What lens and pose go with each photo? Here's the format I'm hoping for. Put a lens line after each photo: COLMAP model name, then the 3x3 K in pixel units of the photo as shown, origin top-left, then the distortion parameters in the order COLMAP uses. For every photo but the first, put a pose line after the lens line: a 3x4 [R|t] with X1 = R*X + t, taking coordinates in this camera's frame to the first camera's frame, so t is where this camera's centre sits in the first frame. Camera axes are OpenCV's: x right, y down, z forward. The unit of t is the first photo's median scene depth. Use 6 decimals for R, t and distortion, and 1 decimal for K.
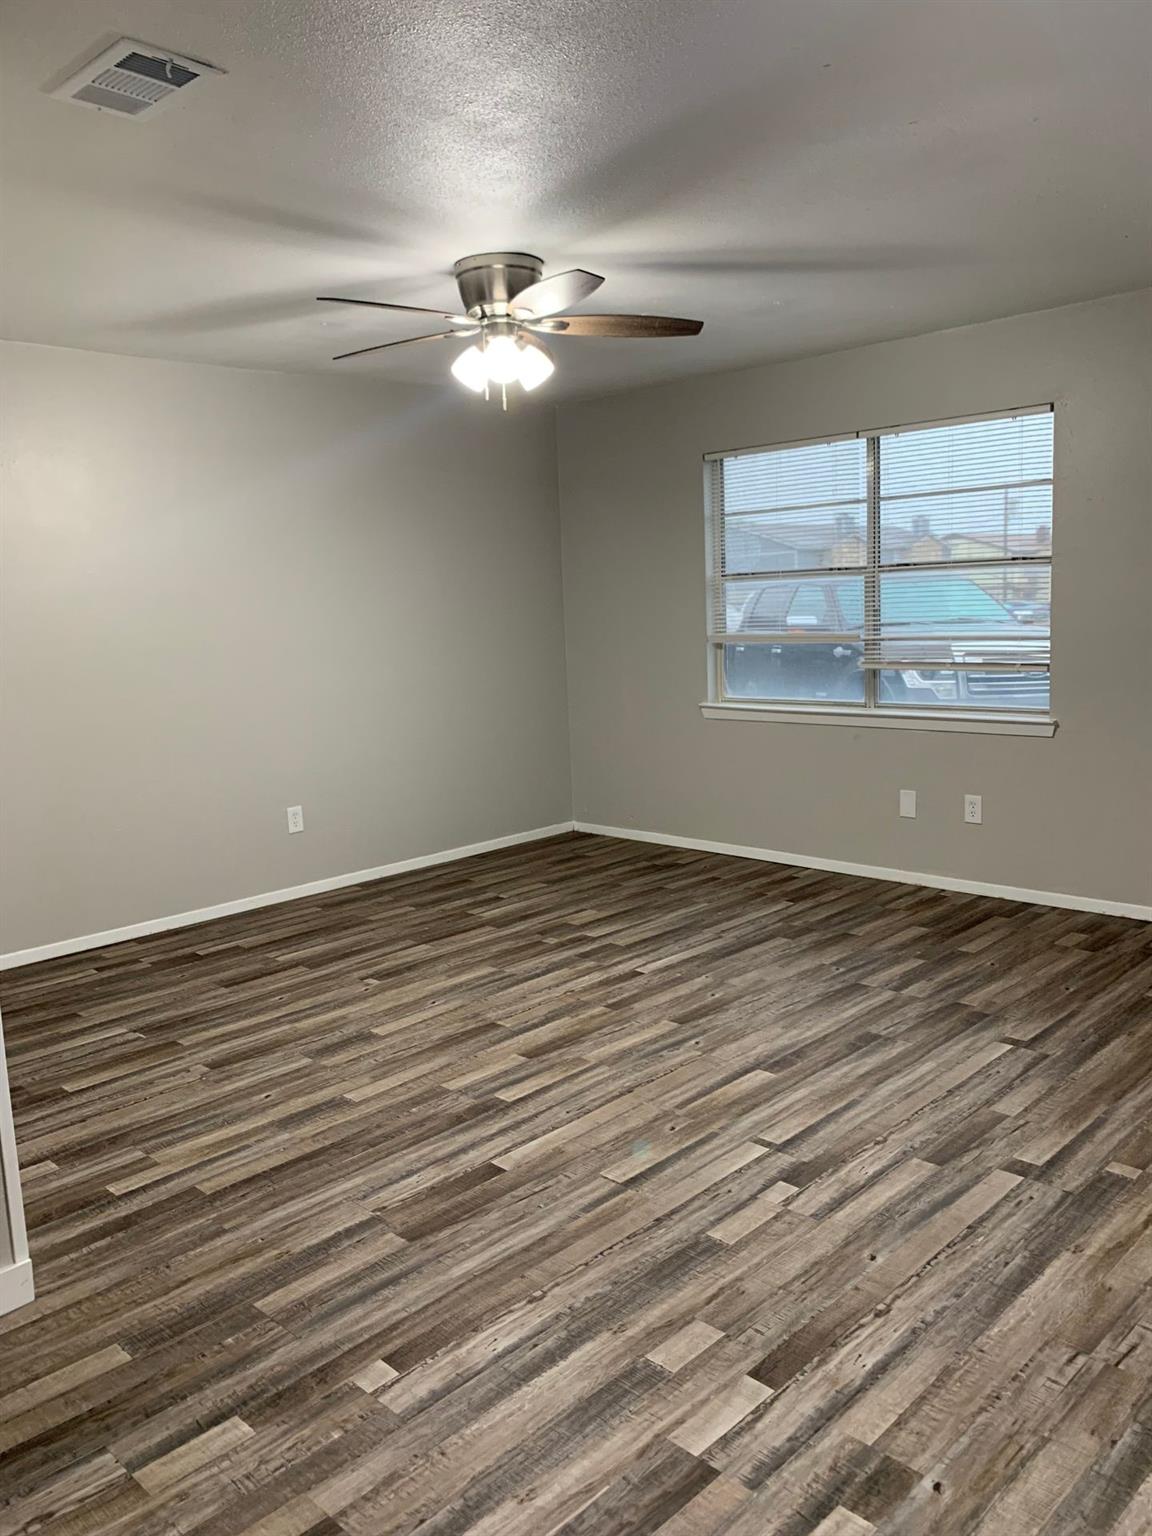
lens RADIAL K [[1195.8, 0, 576.9], [0, 1195.8, 751.4], [0, 0, 1]] dist [0.007628, -0.009569]
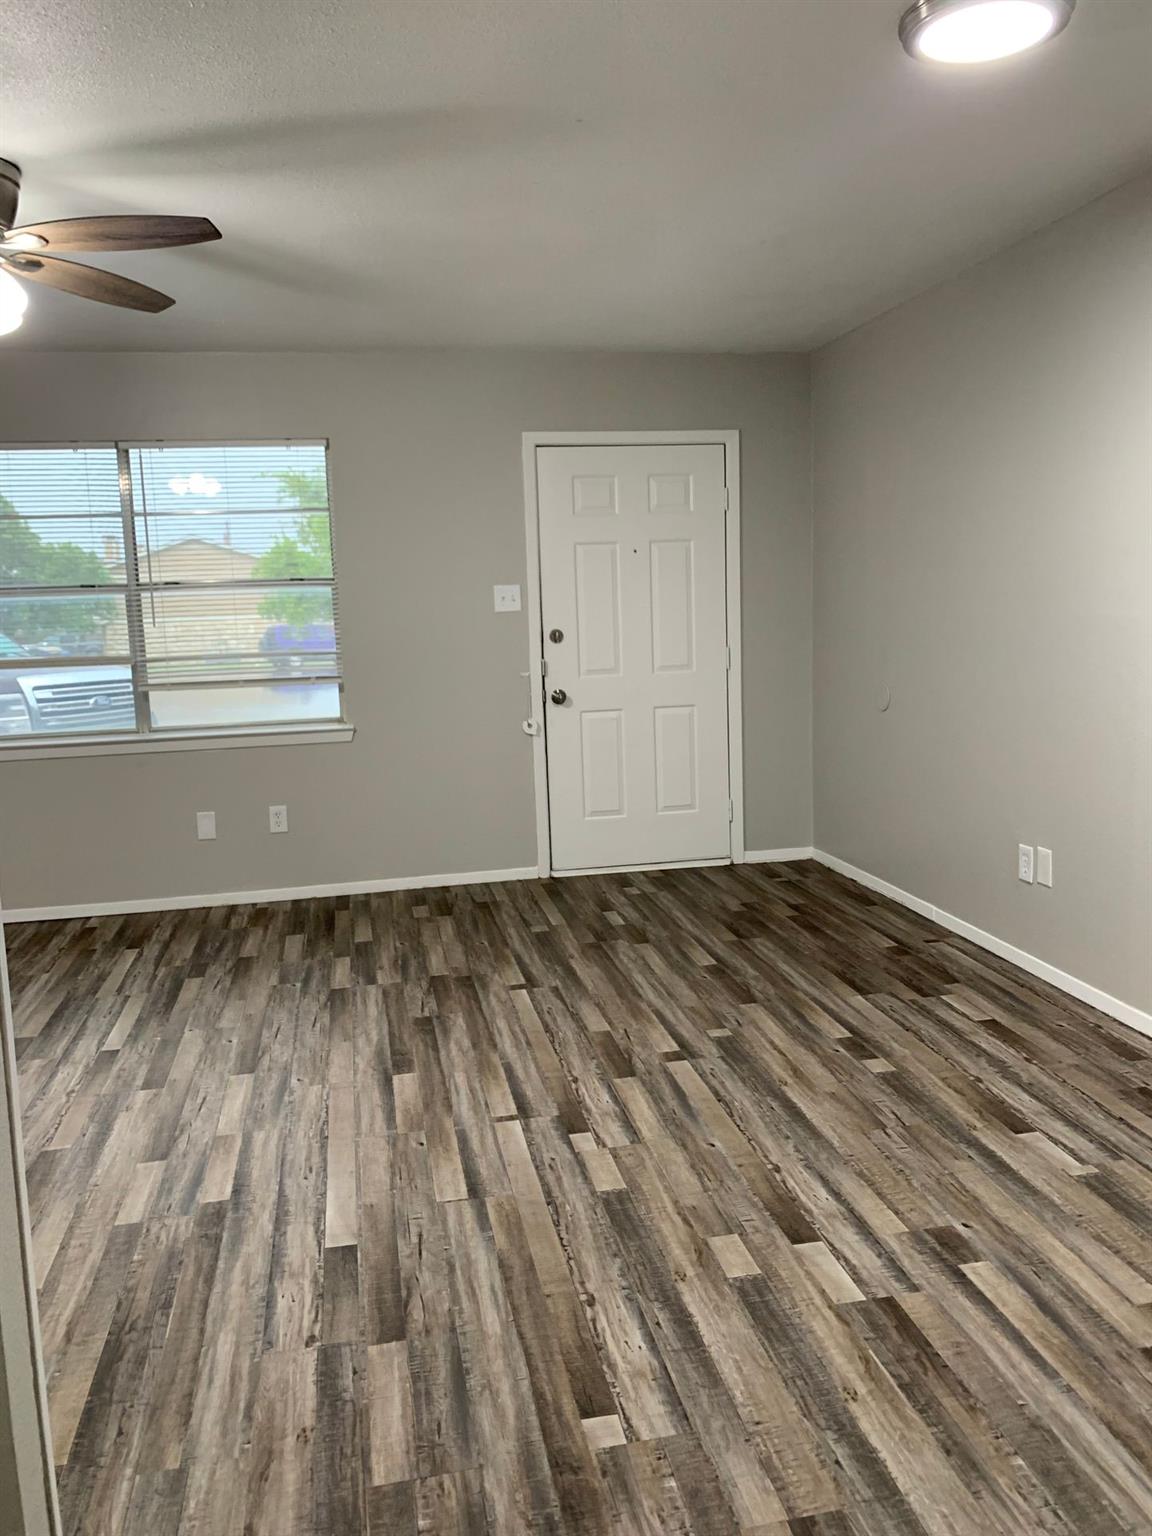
lens RADIAL K [[1195.8, 0, 576.9], [0, 1195.8, 751.4], [0, 0, 1]] dist [0.007628, -0.009569]
pose [[0.570036, -0.096356, 0.815950, -0.604732], [0.128455, 0.991339, 0.027327, -0.007395], [-0.811516, 0.089235, 0.577477, 0.316991]]
